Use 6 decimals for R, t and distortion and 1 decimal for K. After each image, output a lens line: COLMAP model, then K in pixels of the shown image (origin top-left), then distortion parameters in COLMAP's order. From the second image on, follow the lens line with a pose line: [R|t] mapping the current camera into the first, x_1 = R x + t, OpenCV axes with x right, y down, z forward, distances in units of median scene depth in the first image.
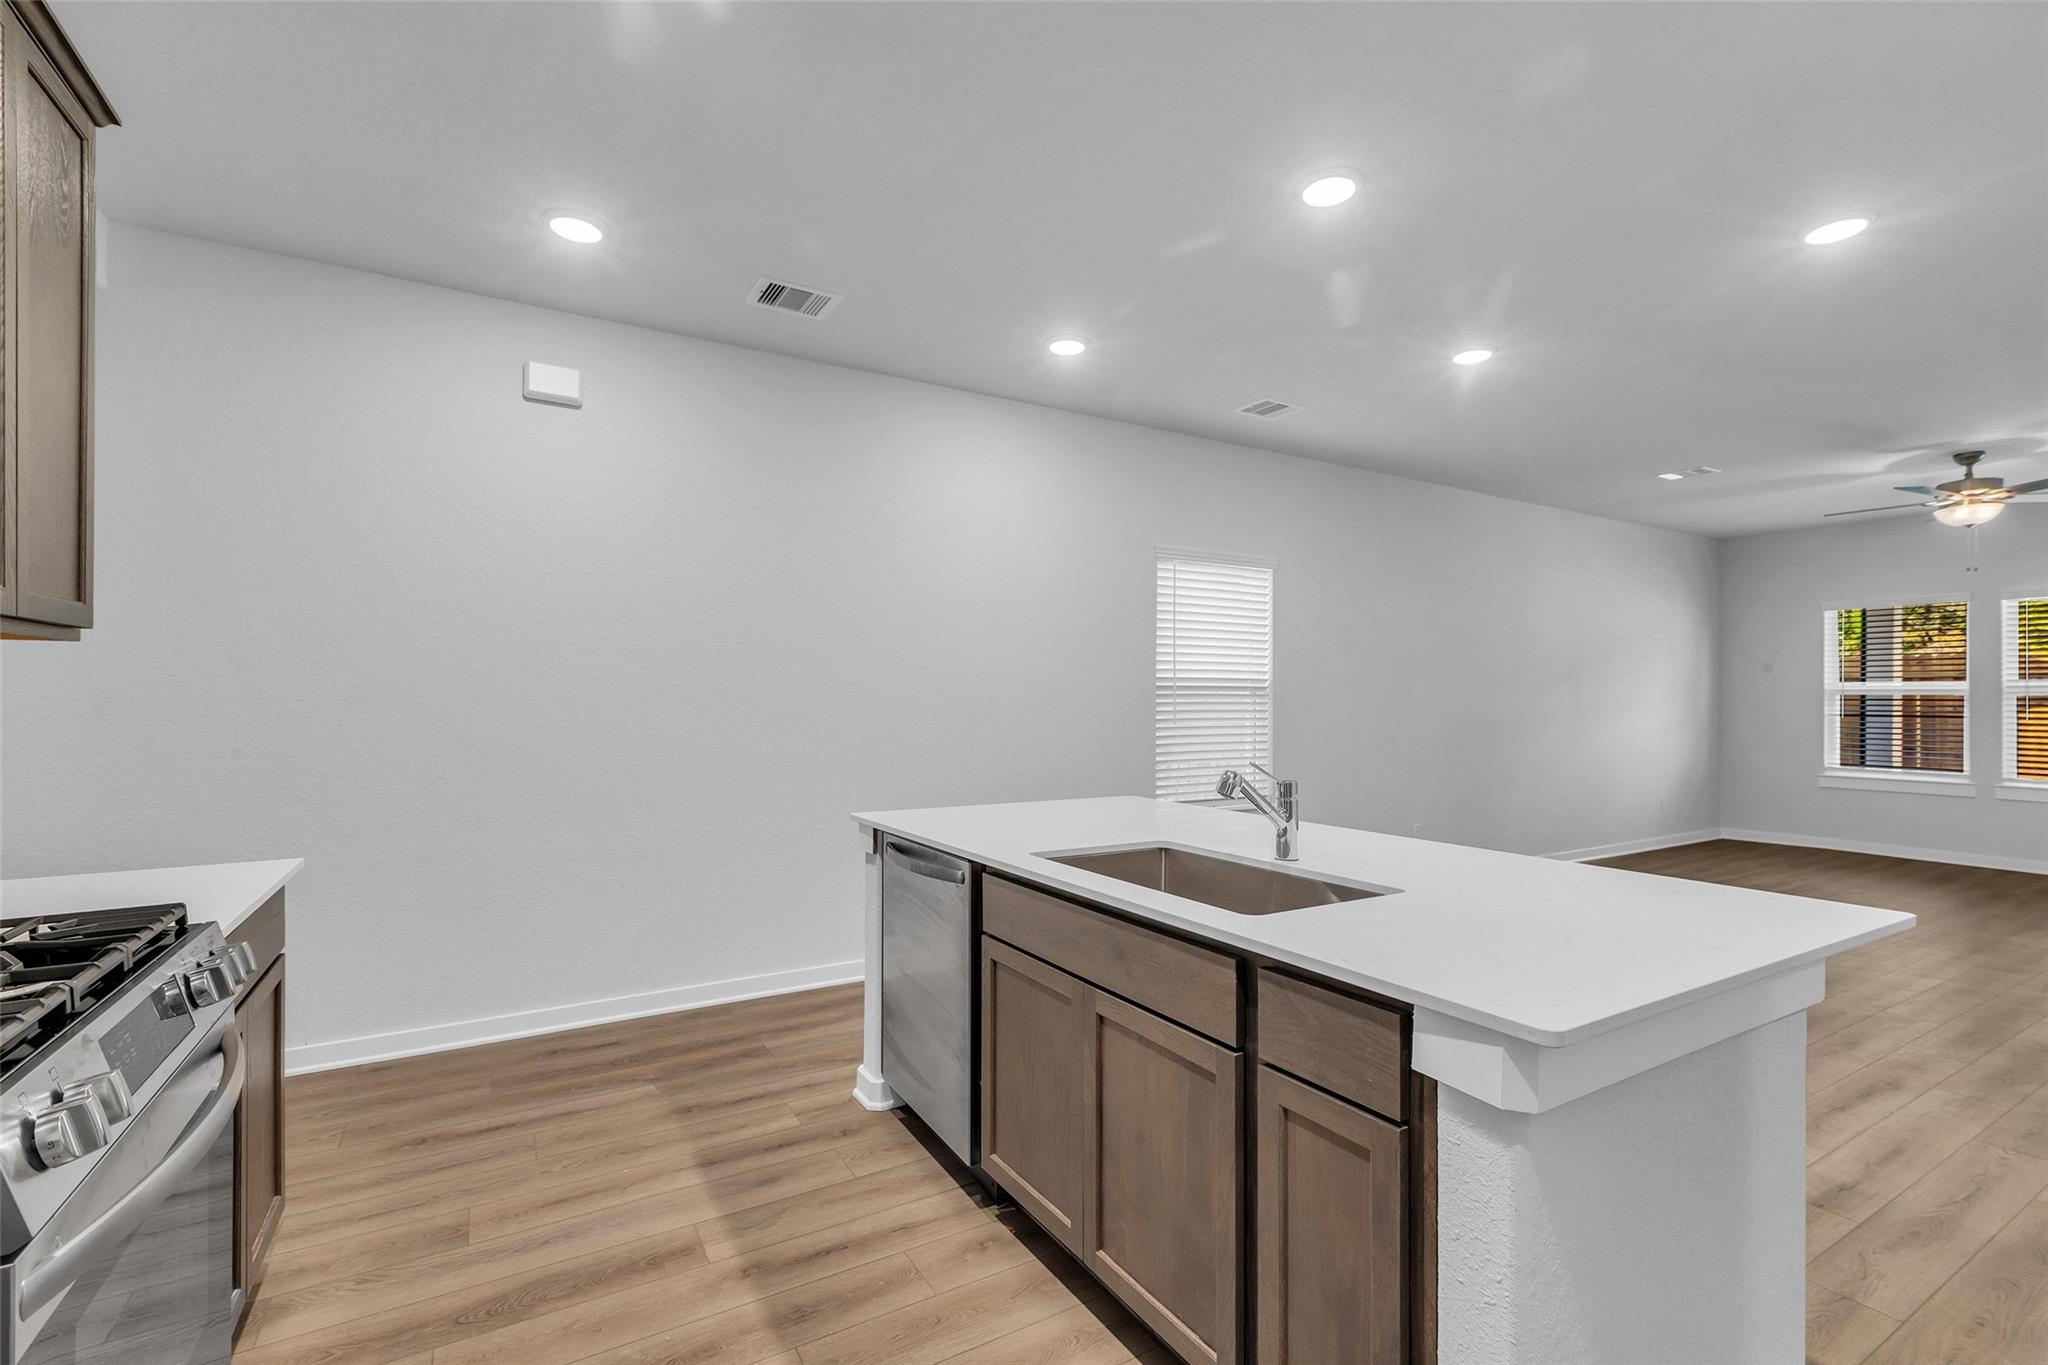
lens RADIAL K [[912.2, 0, 1032.6], [0, 912.2, 691.6], [0, 0, 1]] dist [0.005070, -0.000917]
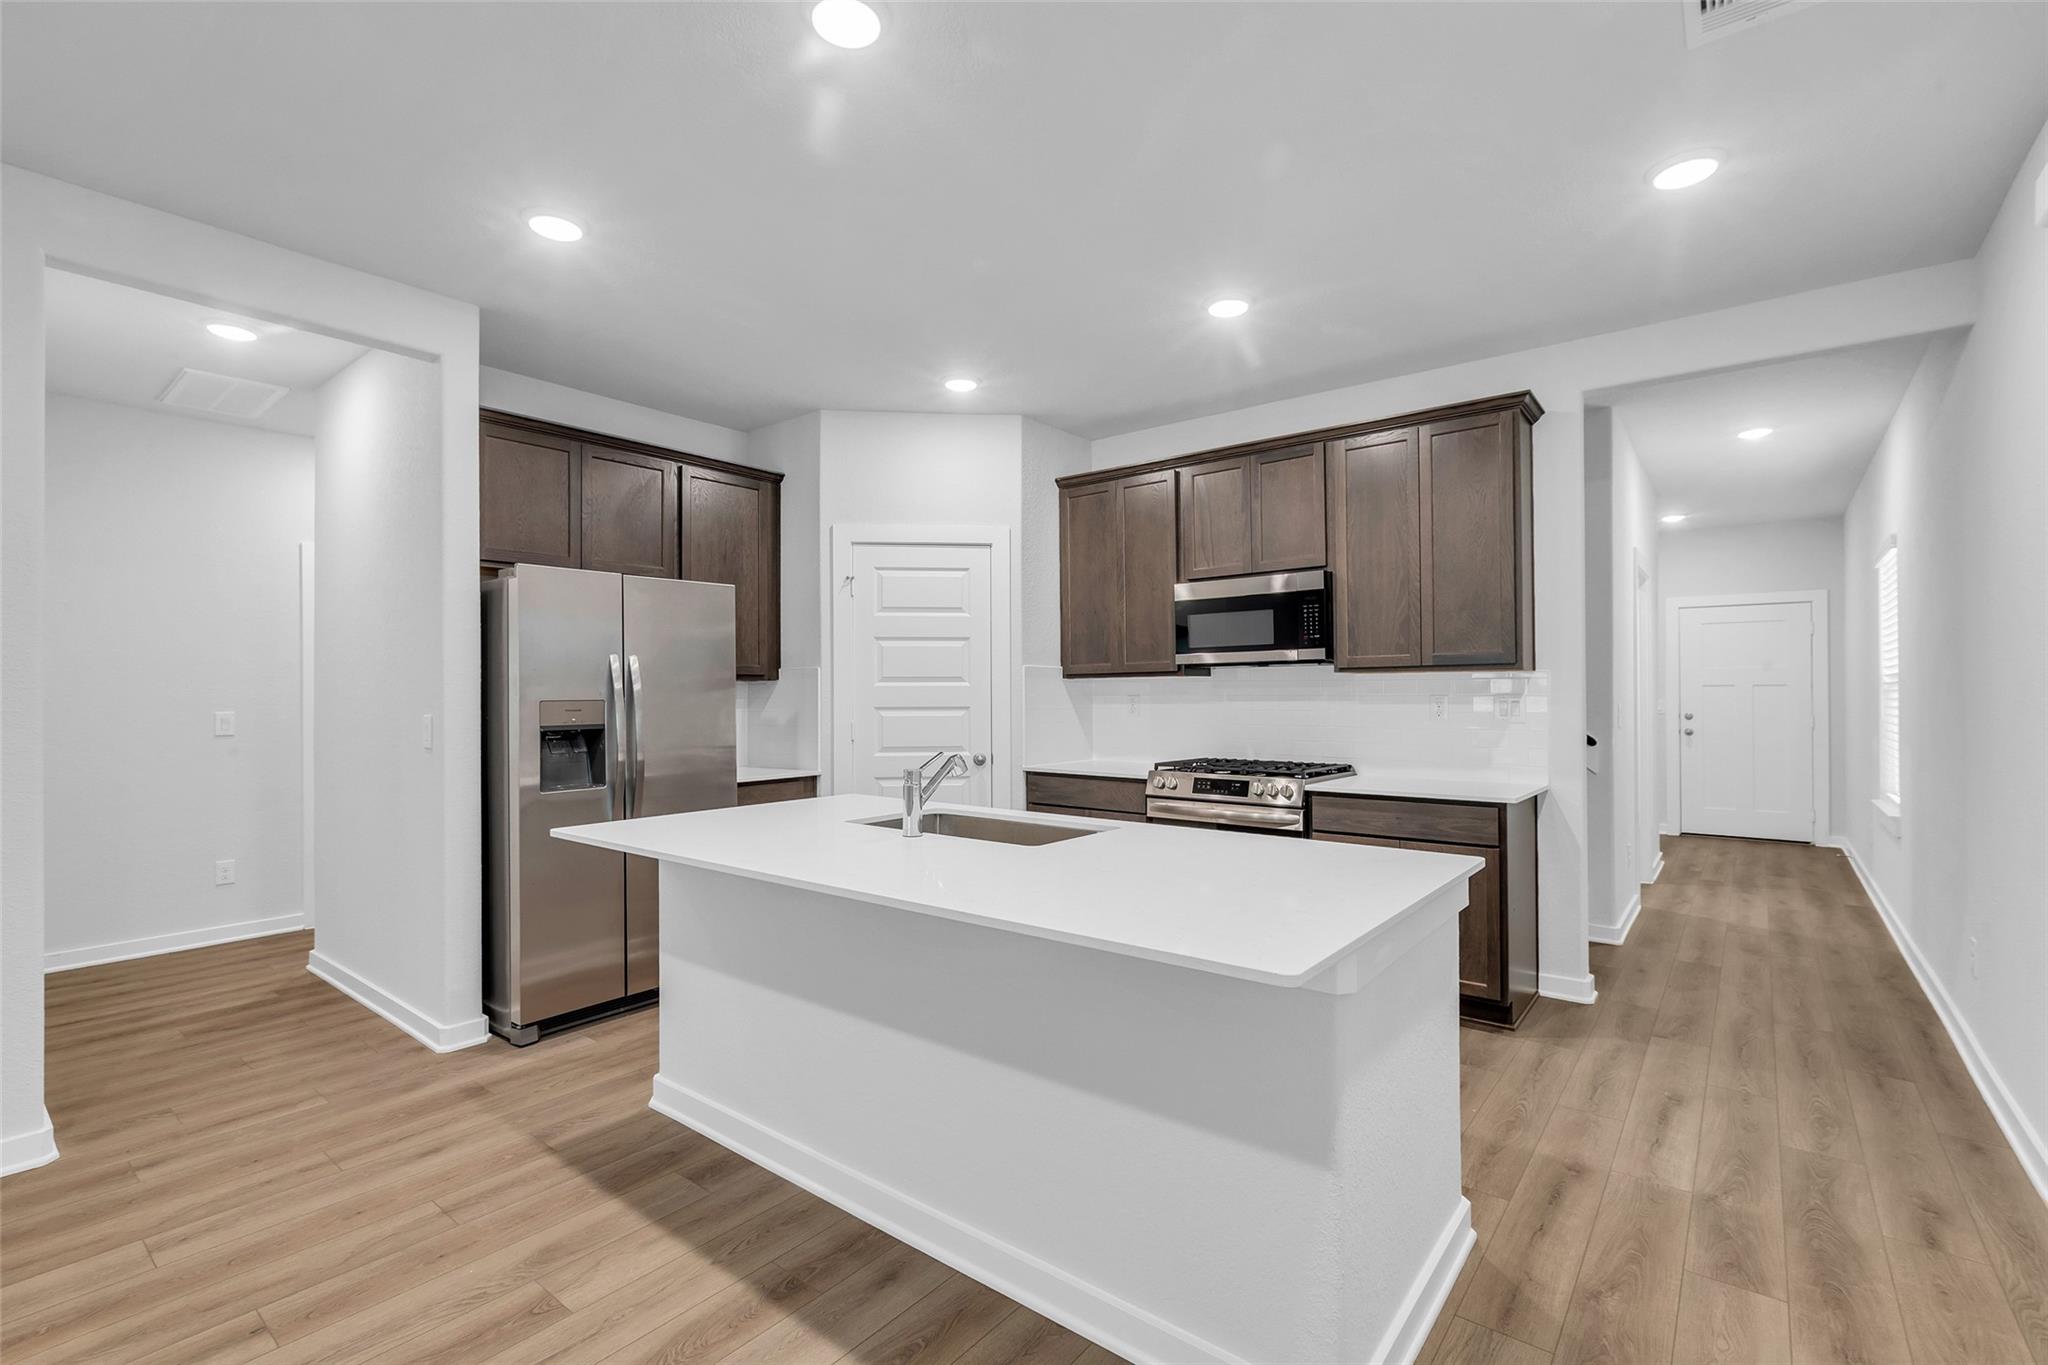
lens RADIAL K [[912.2, 0, 1029.6], [0, 912.2, 684.0], [0, 0, 1]] dist [0.005070, -0.000917]
pose [[-0.938822, -0.006540, -0.344341, 0.439439], [-0.000505, 0.999845, -0.017615, 0.007764], [0.344402, -0.016363, -0.938679, 1.731176]]
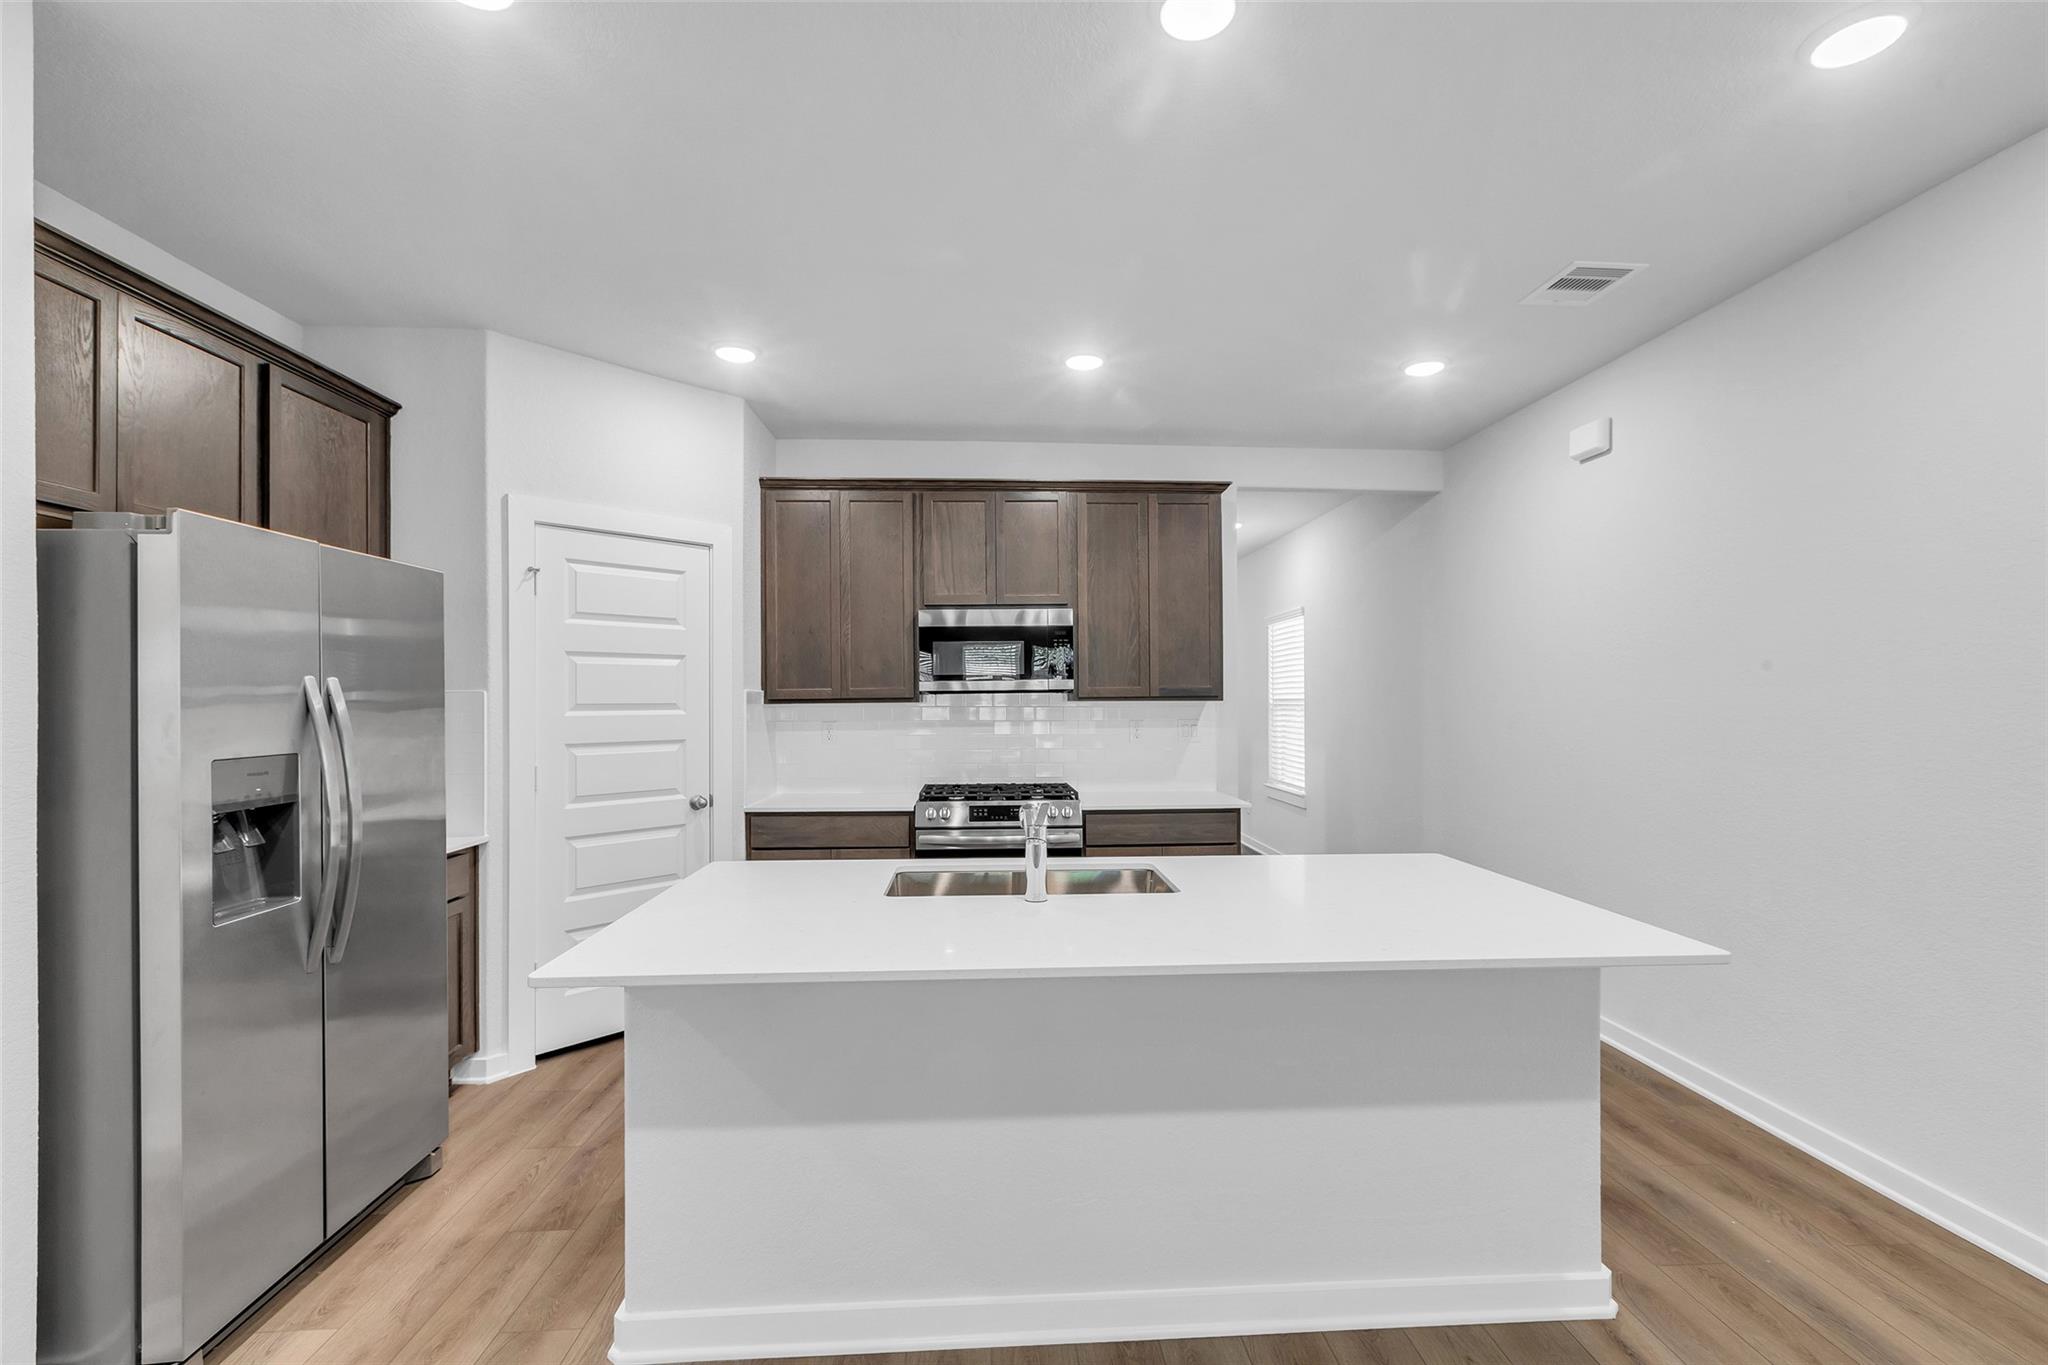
lens RADIAL K [[912.2, 0, 1035.3], [0, 912.2, 694.0], [0, 0, 1]] dist [0.005070, -0.000917]
pose [[-0.468066, -0.009921, -0.883638, 0.971396], [0.004181, 0.999901, -0.013441, -0.030564], [0.883684, -0.009985, -0.467978, 1.196414]]
